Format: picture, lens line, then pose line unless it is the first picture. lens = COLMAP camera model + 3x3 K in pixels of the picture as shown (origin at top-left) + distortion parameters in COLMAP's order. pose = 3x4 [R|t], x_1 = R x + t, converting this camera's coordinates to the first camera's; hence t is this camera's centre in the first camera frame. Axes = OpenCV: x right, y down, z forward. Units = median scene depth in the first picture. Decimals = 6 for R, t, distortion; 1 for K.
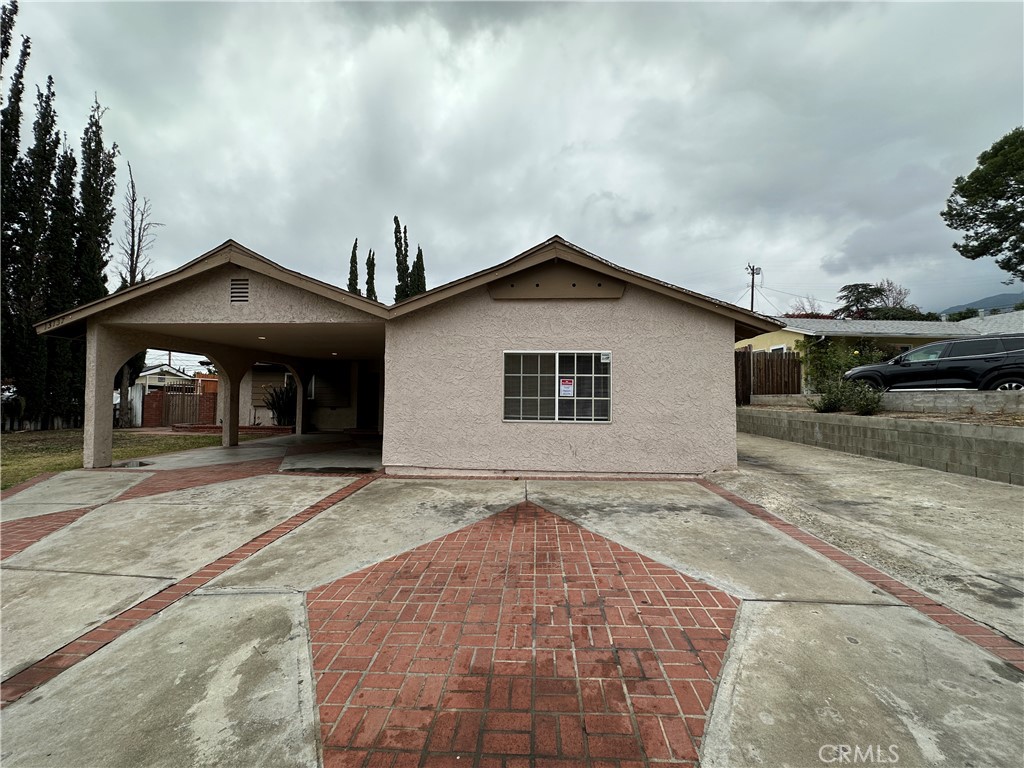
lens RADIAL K [[407.8, 0, 513.2], [0, 407.8, 388.5], [0, 0, 1]] dist [-0.001007, 0.000441]
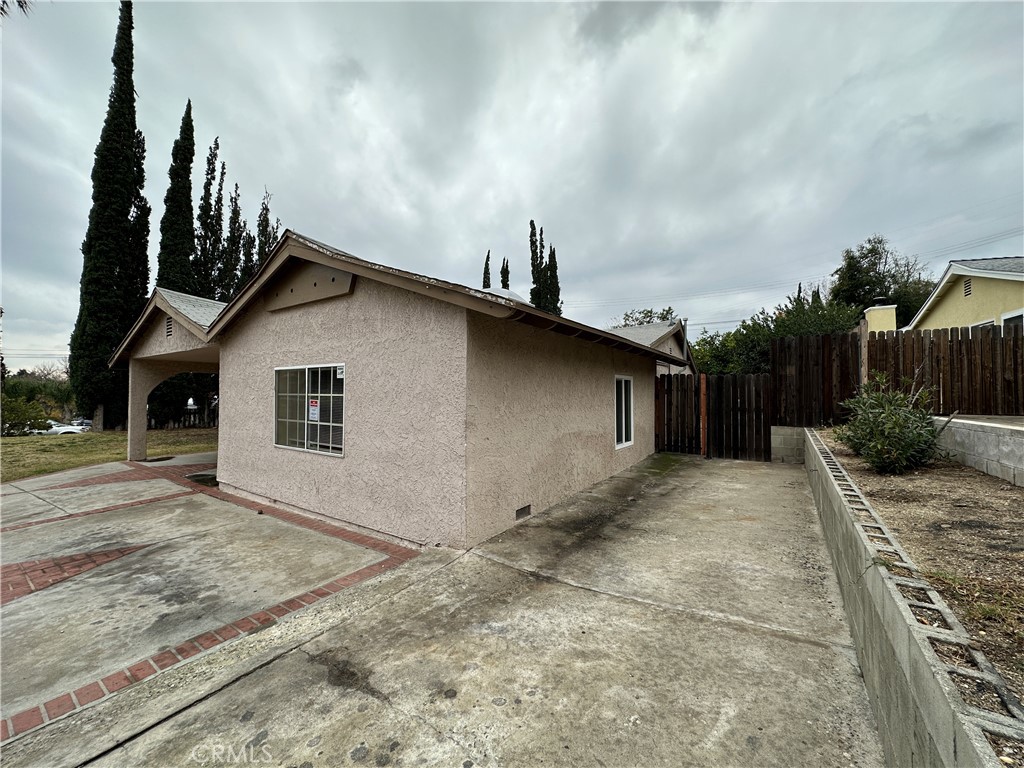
lens RADIAL K [[407.8, 0, 524.4], [0, 407.8, 387.3], [0, 0, 1]] dist [-0.001007, 0.000441]
pose [[0.856063, -0.012182, -0.516727, 0.623581], [0.015199, 0.999883, 0.001608, -0.028760], [0.516647, -0.009231, 0.856148, 0.346050]]
